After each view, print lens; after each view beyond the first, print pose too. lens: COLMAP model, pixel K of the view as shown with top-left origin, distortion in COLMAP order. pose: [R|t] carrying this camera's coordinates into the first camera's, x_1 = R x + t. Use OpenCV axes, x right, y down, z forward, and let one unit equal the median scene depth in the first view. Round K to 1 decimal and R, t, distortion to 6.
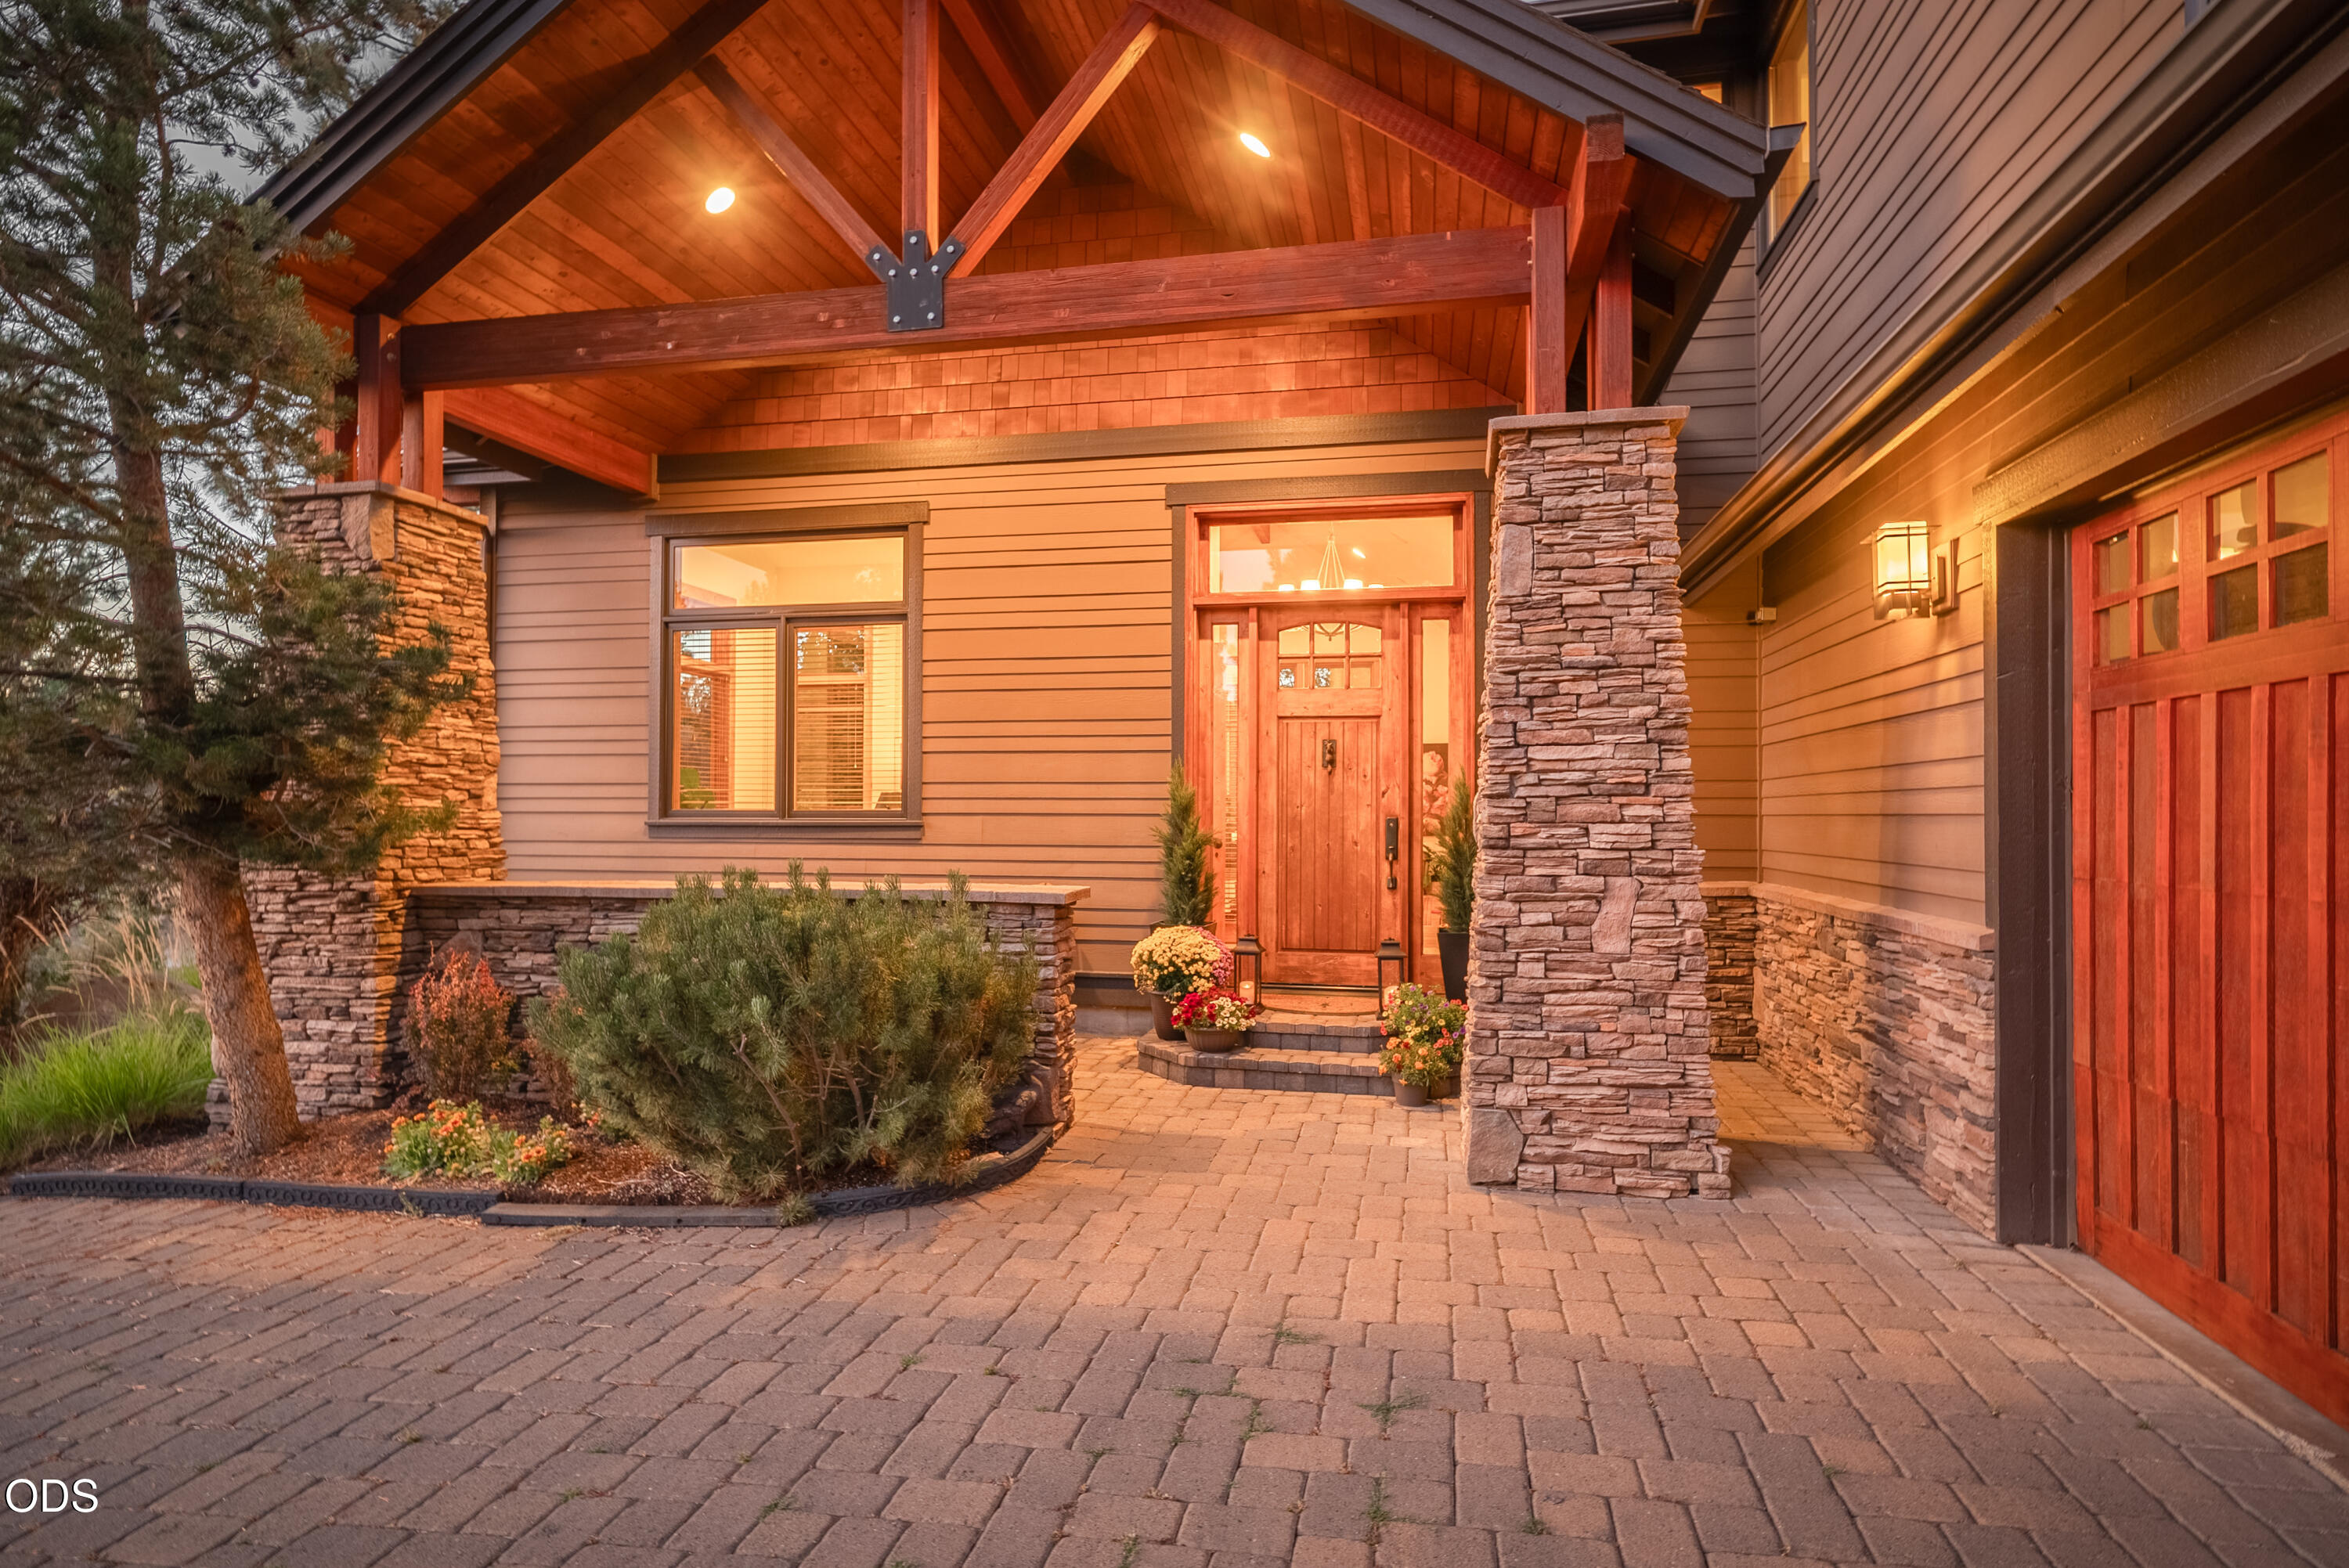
lens RADIAL K [[1173.3, 0, 1191.1], [0, 1173.3, 778.3], [0, 0, 1]] dist [-0.003897, -0.000260]
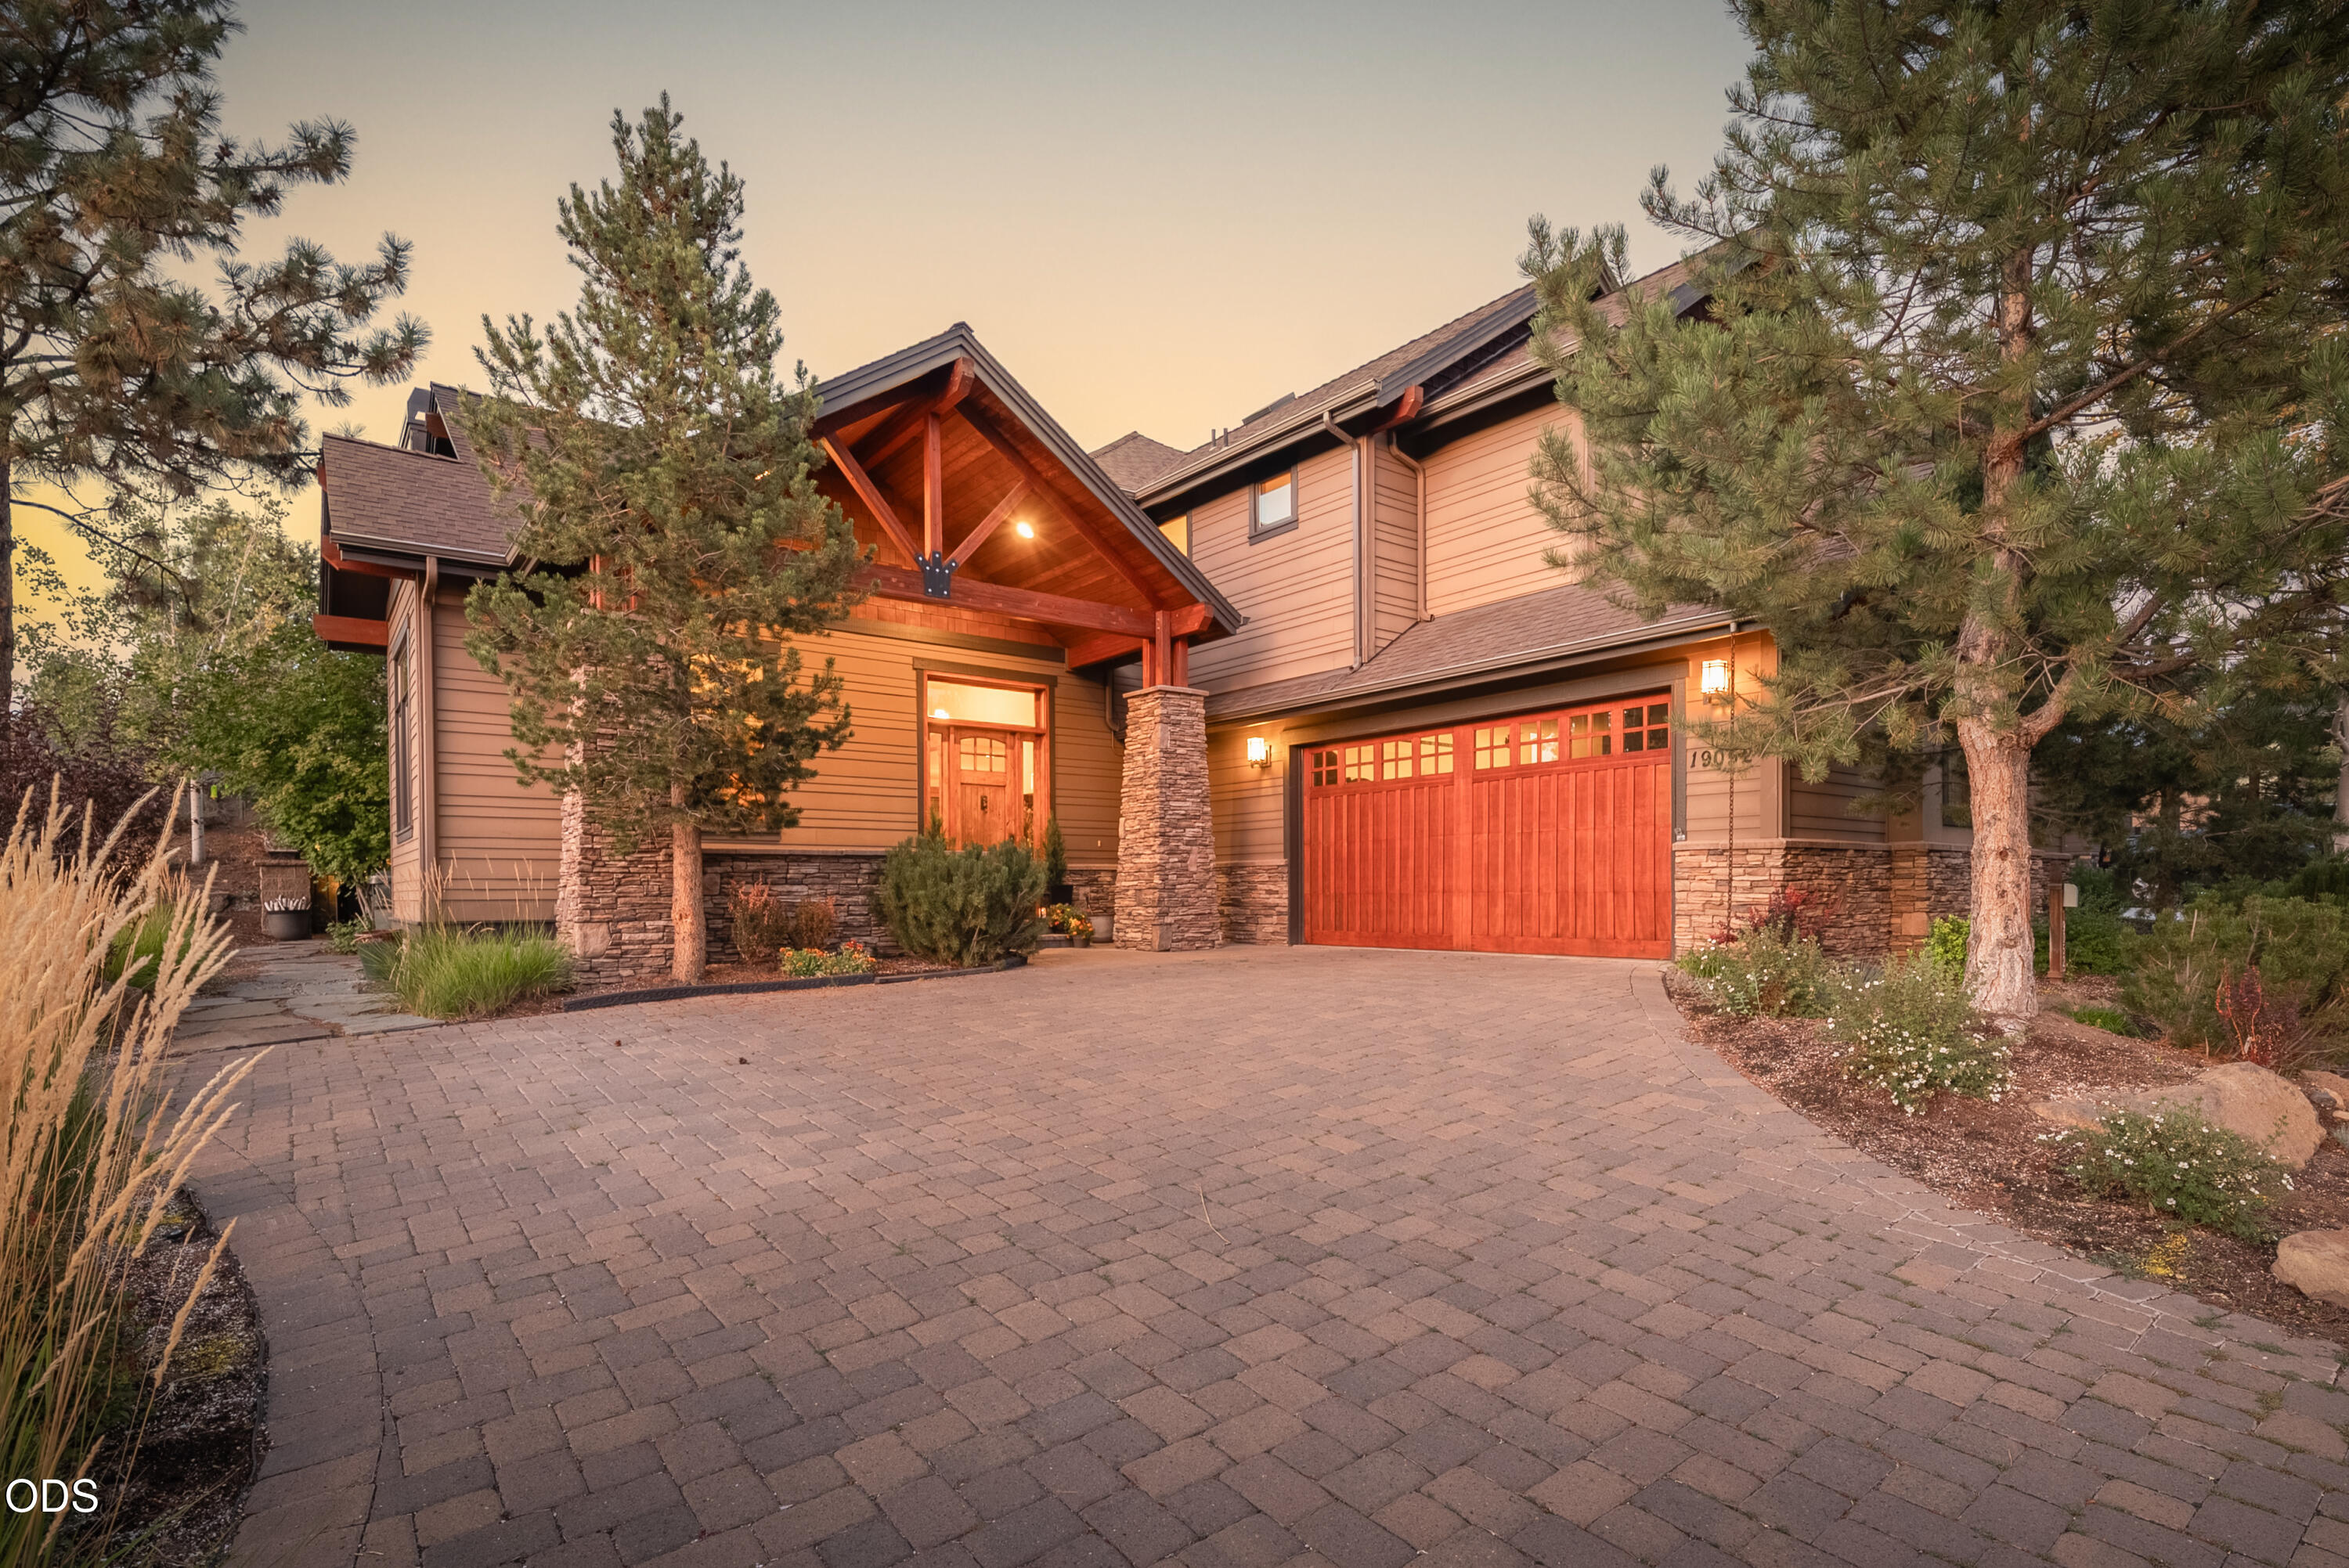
lens RADIAL K [[1096.1, 0, 1164.6], [0, 1096.1, 865.2], [0, 0, 1]] dist [0.003026, 0.001217]
pose [[0.673411, 0.009433, 0.739208, -1.461771], [-0.015448, 0.999880, 0.001313, 0.108300], [-0.739107, -0.012304, 0.673476, -0.697032]]
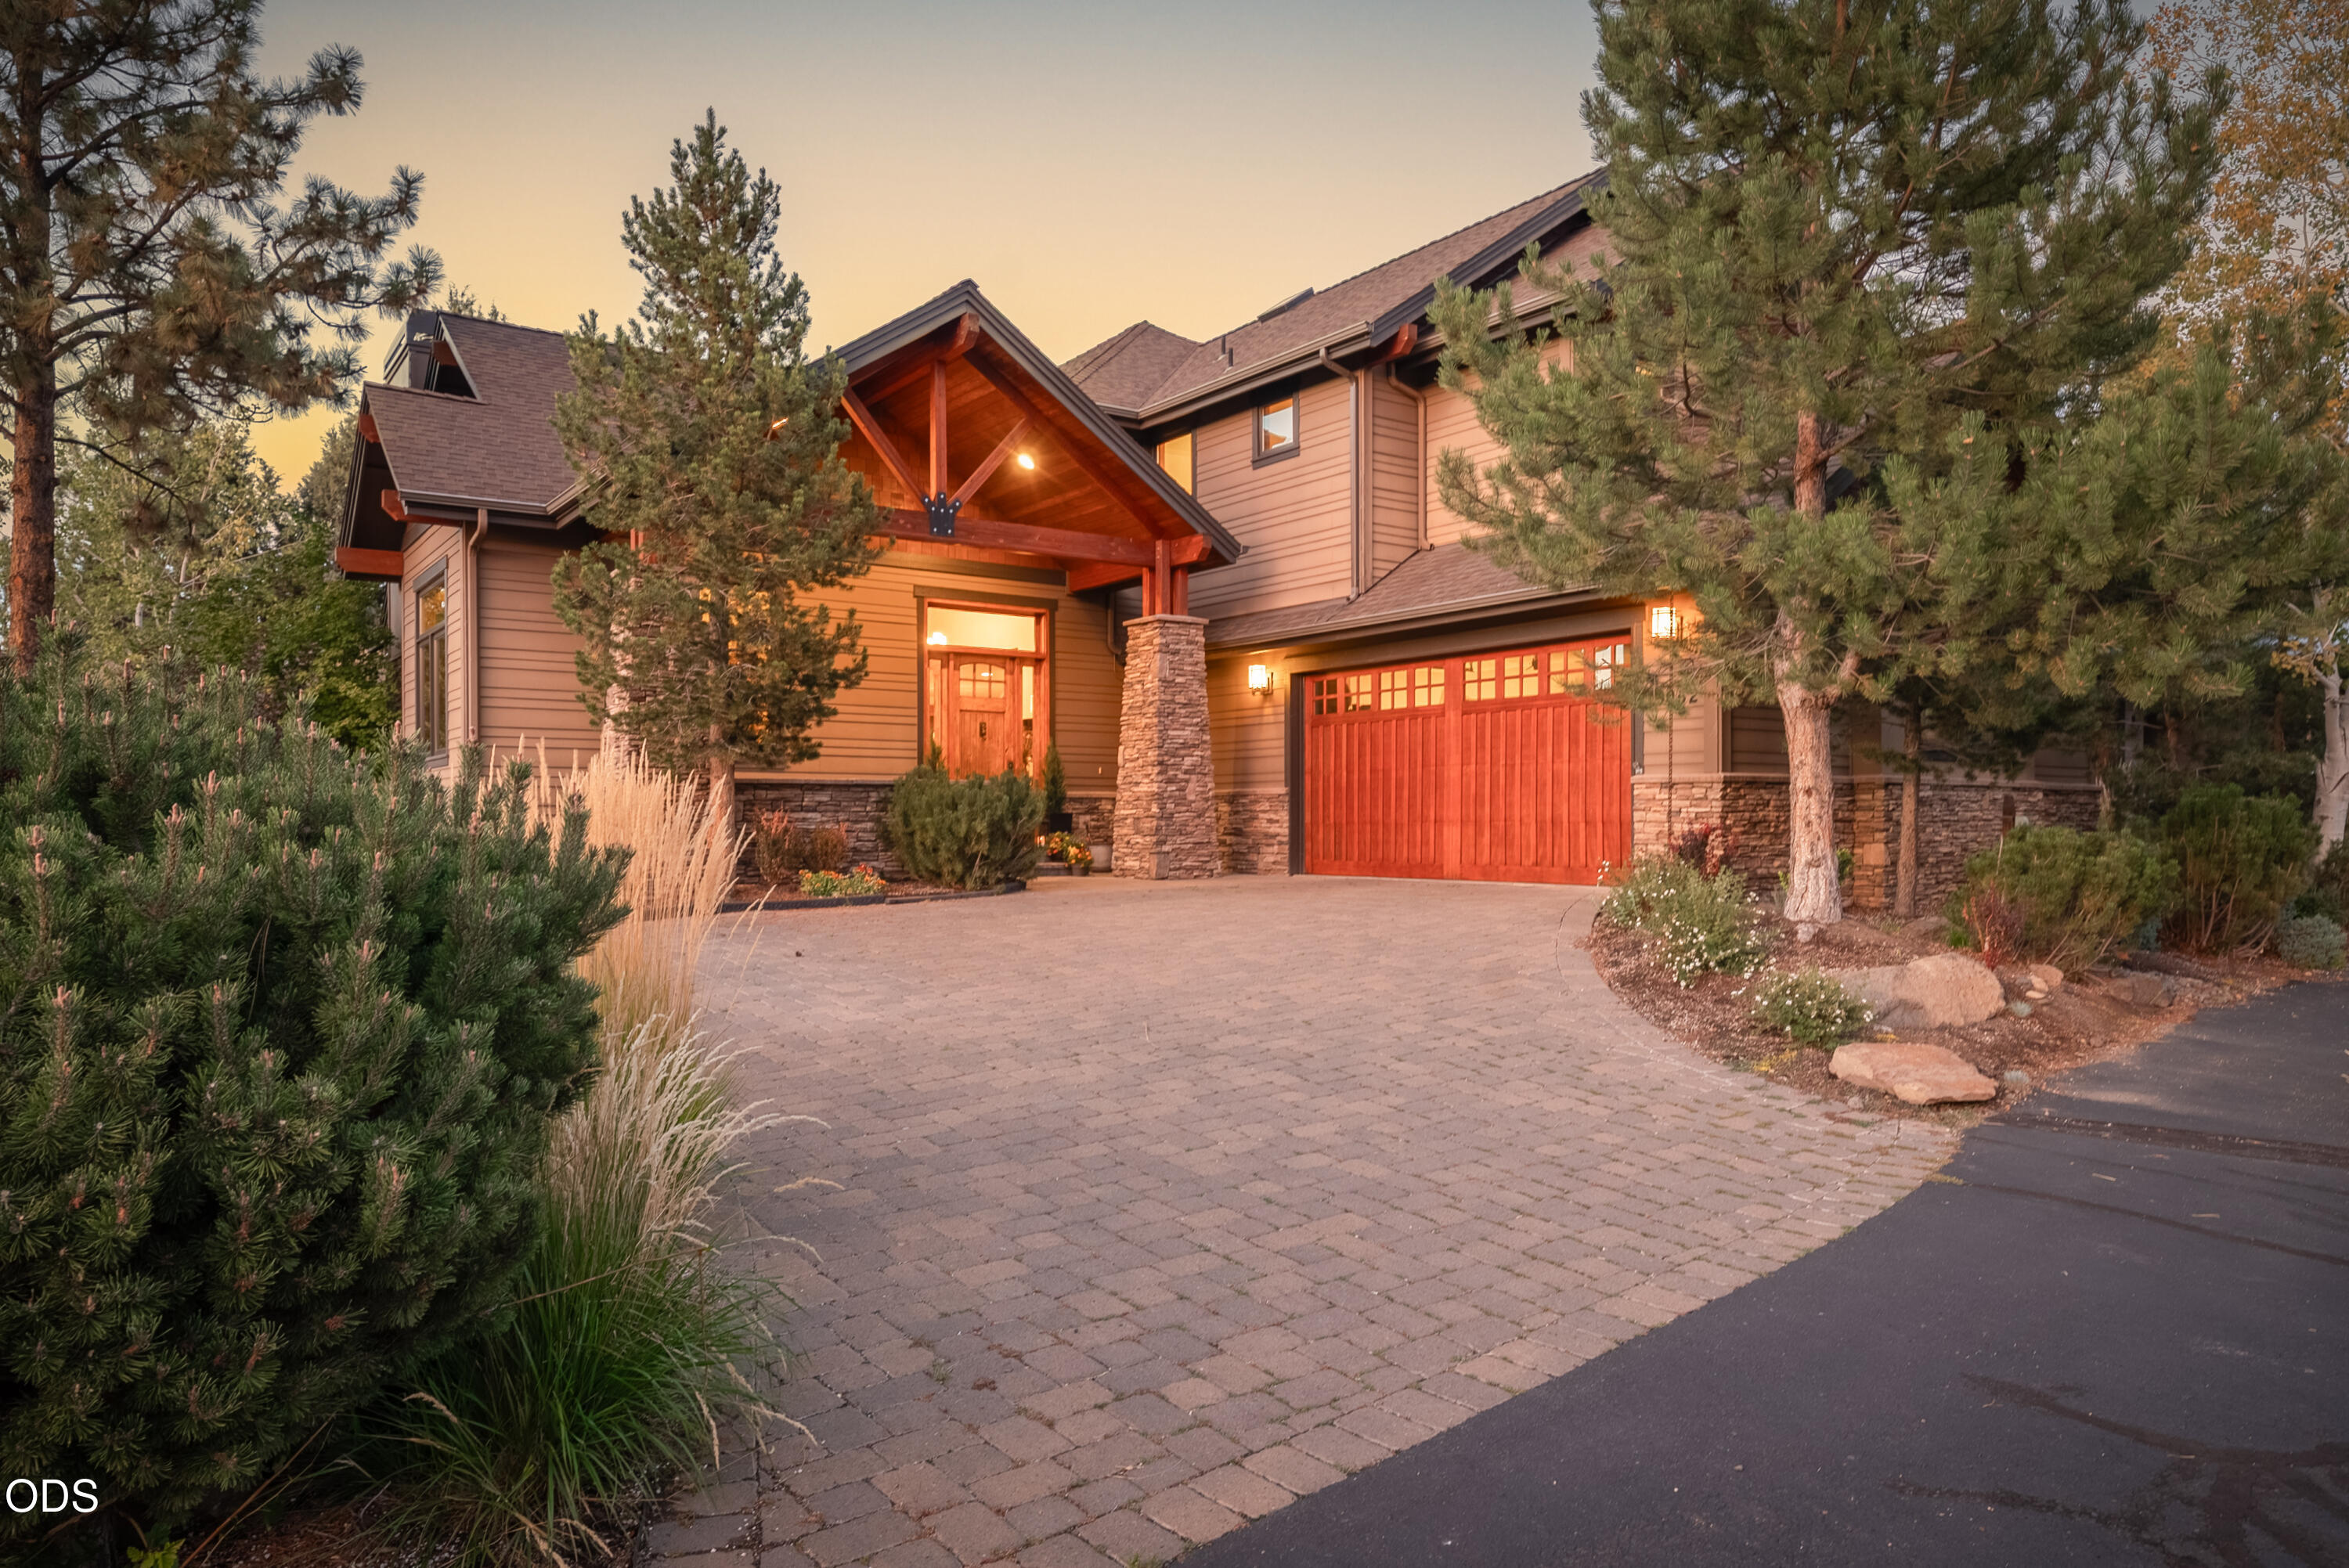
lens RADIAL K [[1391.0, 0, 1132.5], [0, 1391.0, 748.3], [0, 0, 1]] dist [0.004972, 0.000243]
pose [[0.707702, 0.032019, 0.705785, -1.873211], [-0.018687, 0.999471, -0.026604, 0.094297], [-0.706264, 0.005639, 0.707926, -1.173314]]
